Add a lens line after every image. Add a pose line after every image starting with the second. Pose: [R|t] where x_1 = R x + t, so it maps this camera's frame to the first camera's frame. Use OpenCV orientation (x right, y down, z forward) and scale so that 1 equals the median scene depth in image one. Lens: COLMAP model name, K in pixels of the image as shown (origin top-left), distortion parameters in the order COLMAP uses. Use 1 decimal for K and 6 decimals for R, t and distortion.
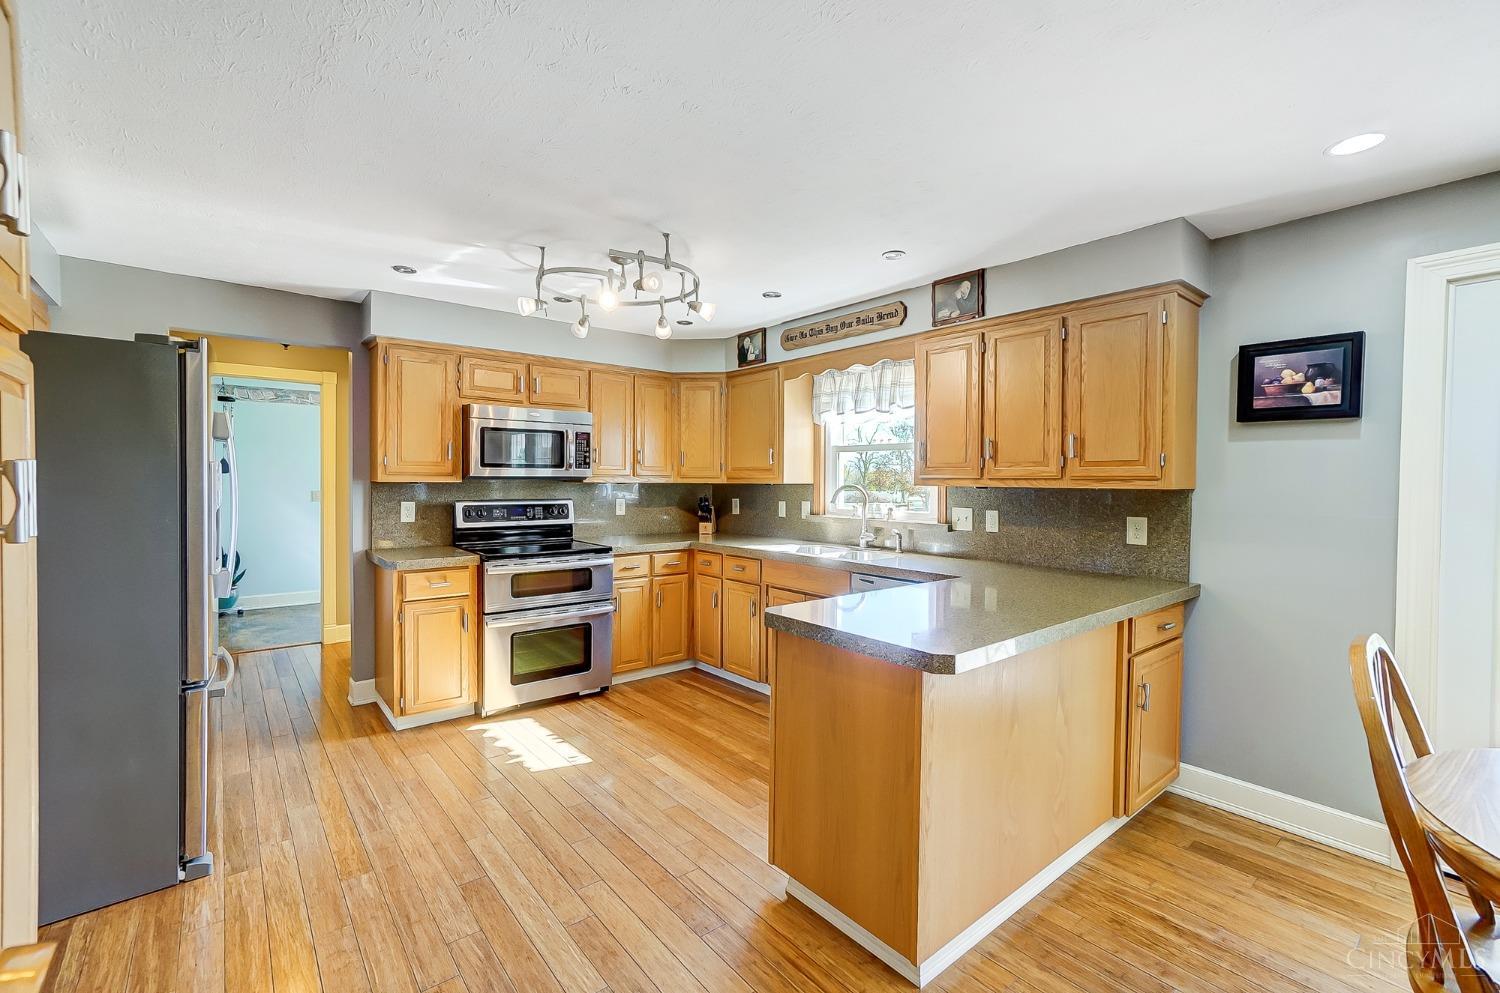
lens RADIAL K [[662.2, 0, 757.8], [0, 662.2, 501.0], [0, 0, 1]] dist [-0.015664, 0.004662]
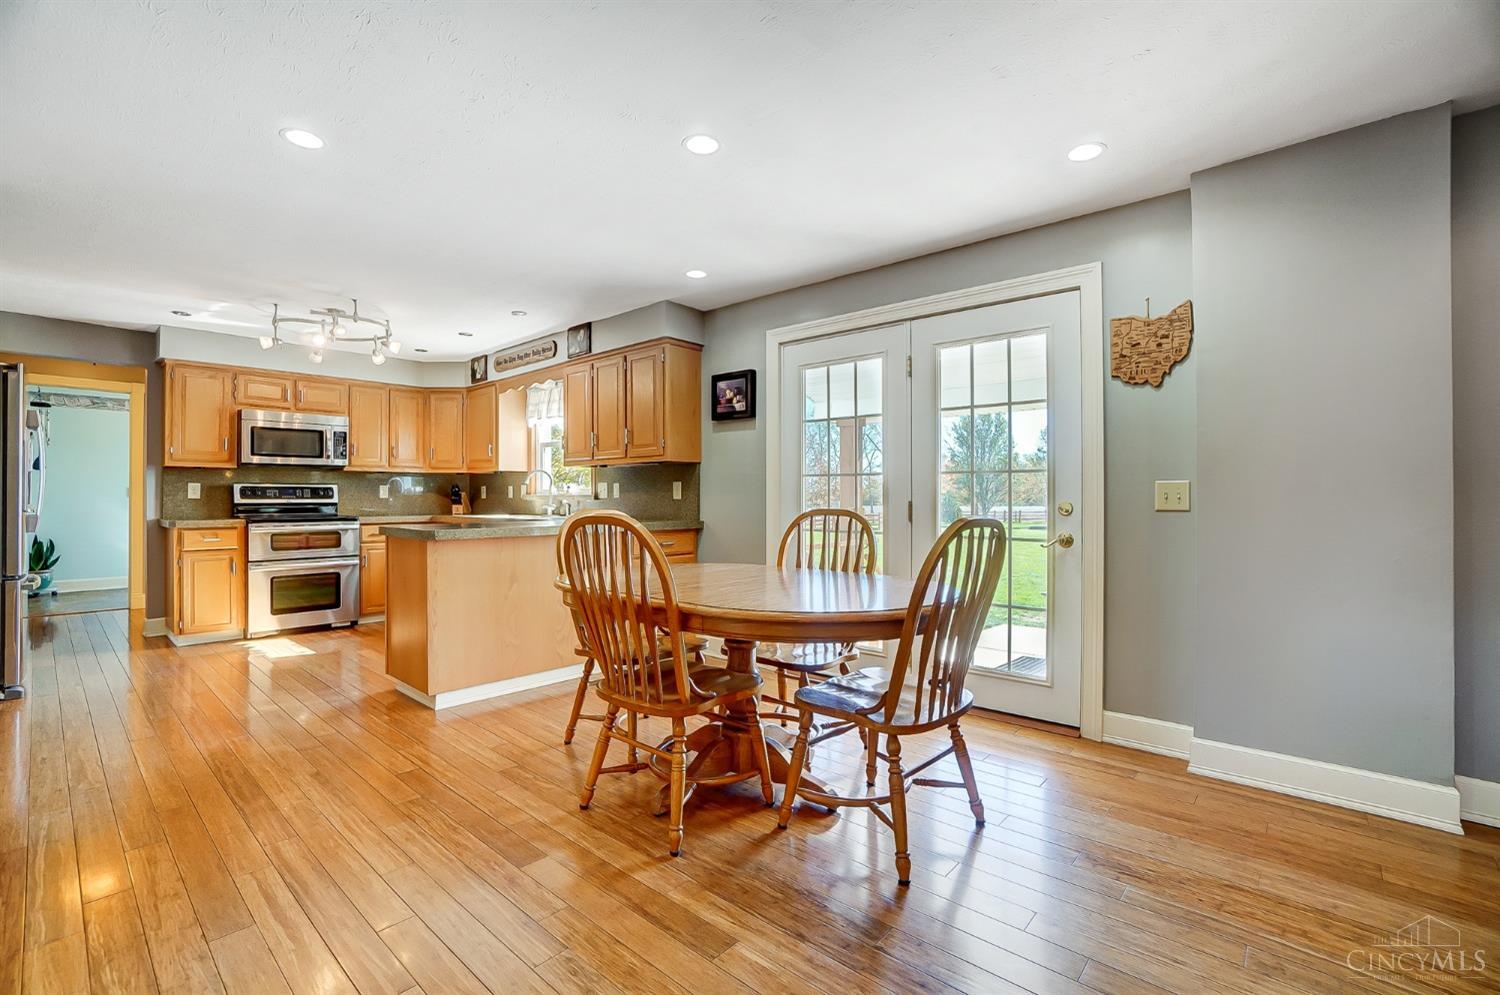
lens RADIAL K [[662.2, 0, 724.6], [0, 662.2, 502.5], [0, 0, 1]] dist [-0.015664, 0.004662]
pose [[0.992521, -0.008761, 0.121756, 0.381309], [0.011040, 0.999776, -0.018056, 0.079377], [-0.121570, 0.019265, 0.992396, -0.452143]]
